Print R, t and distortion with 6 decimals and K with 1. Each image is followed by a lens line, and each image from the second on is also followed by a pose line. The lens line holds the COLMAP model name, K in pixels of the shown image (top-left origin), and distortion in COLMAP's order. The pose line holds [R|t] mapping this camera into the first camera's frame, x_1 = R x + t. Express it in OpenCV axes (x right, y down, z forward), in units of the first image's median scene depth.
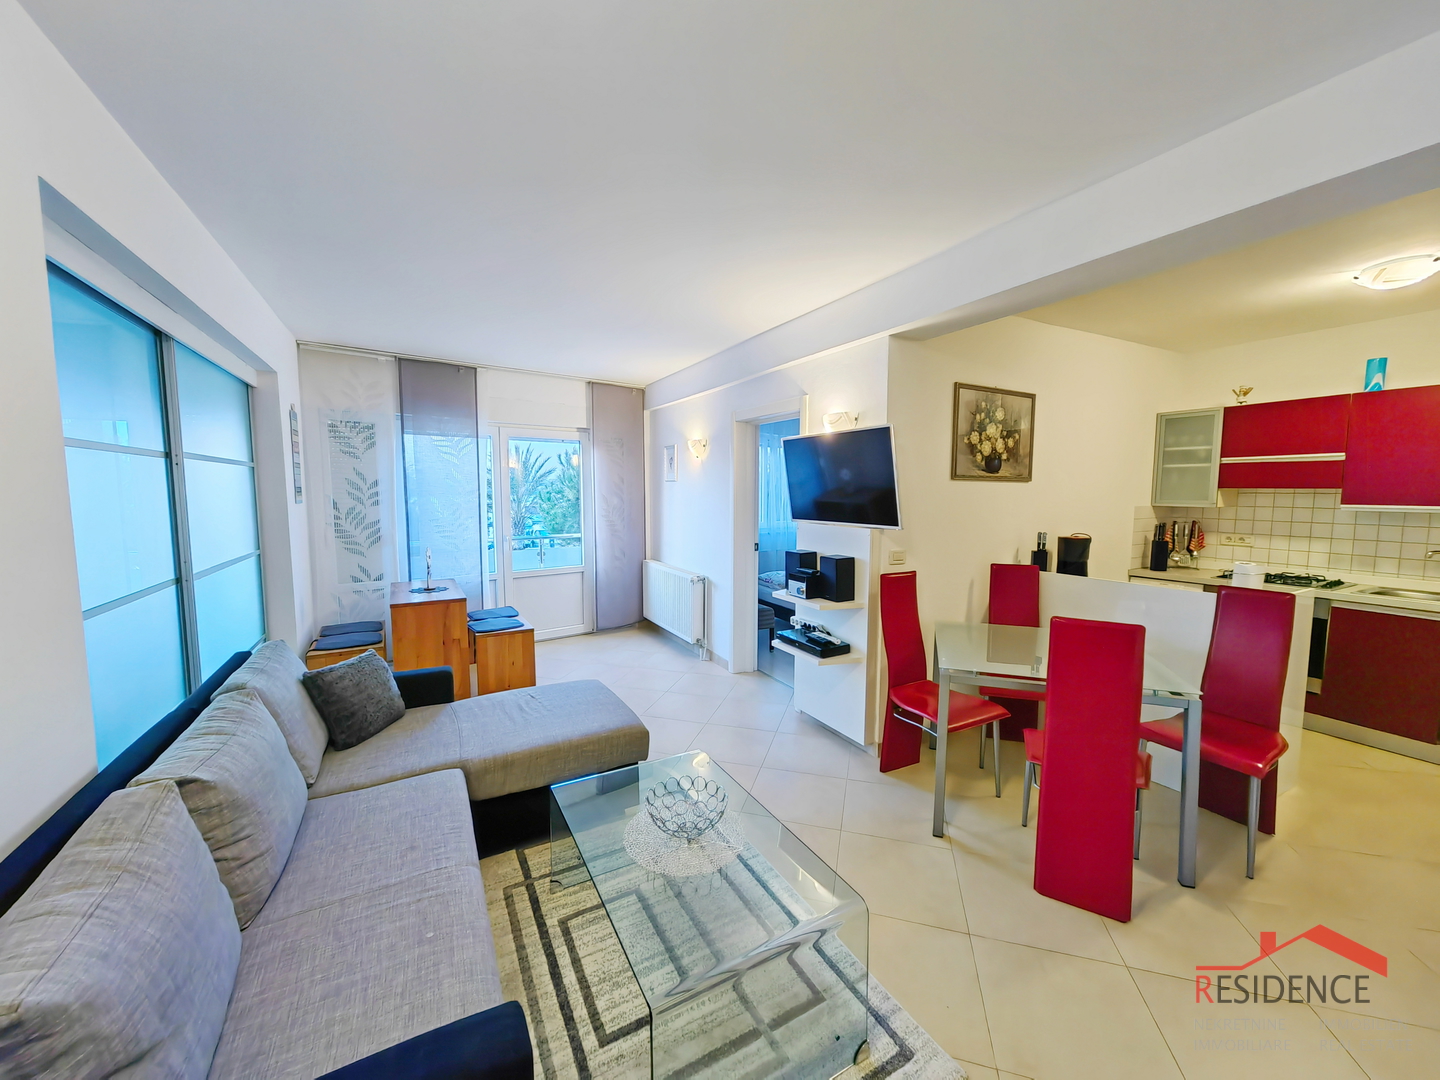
lens RADIAL K [[554.2, 0, 716.1], [0, 554.2, 540.8], [0, 0, 1]] dist [0.005983, -0.001527]
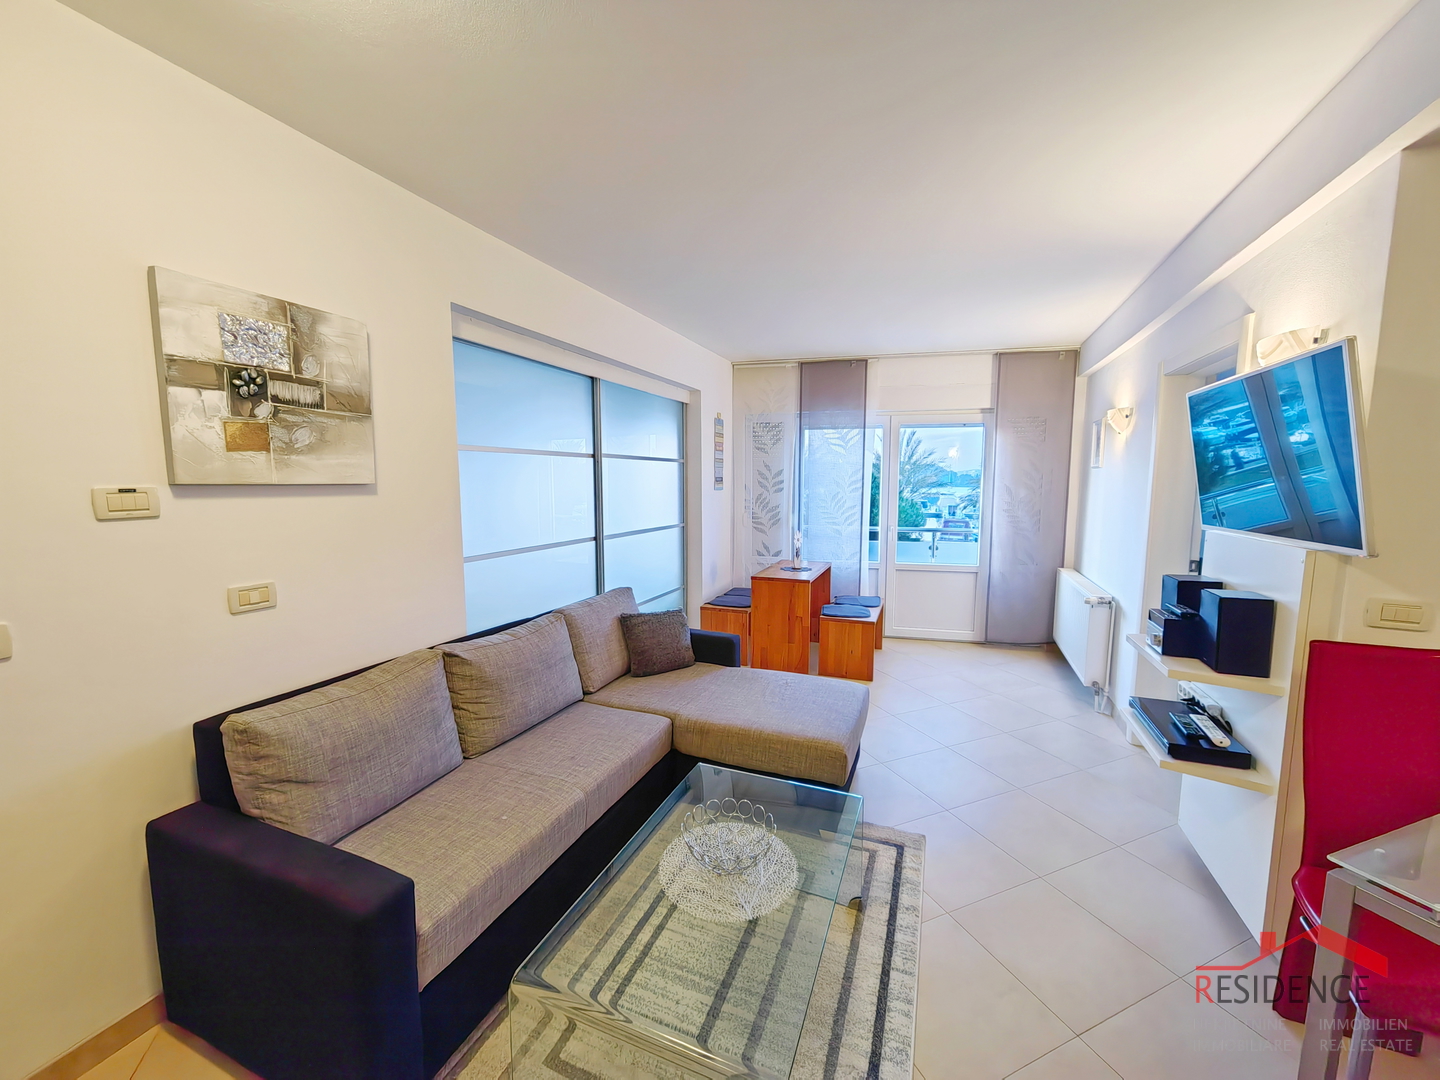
lens RADIAL K [[554.2, 0, 722.8], [0, 554.2, 542.1], [0, 0, 1]] dist [0.005983, -0.001527]
pose [[0.634750, 0.085117, -0.768015, 0.333424], [-0.070816, 0.996140, 0.051872, -0.017990], [0.769465, 0.021462, 0.638328, 0.240418]]
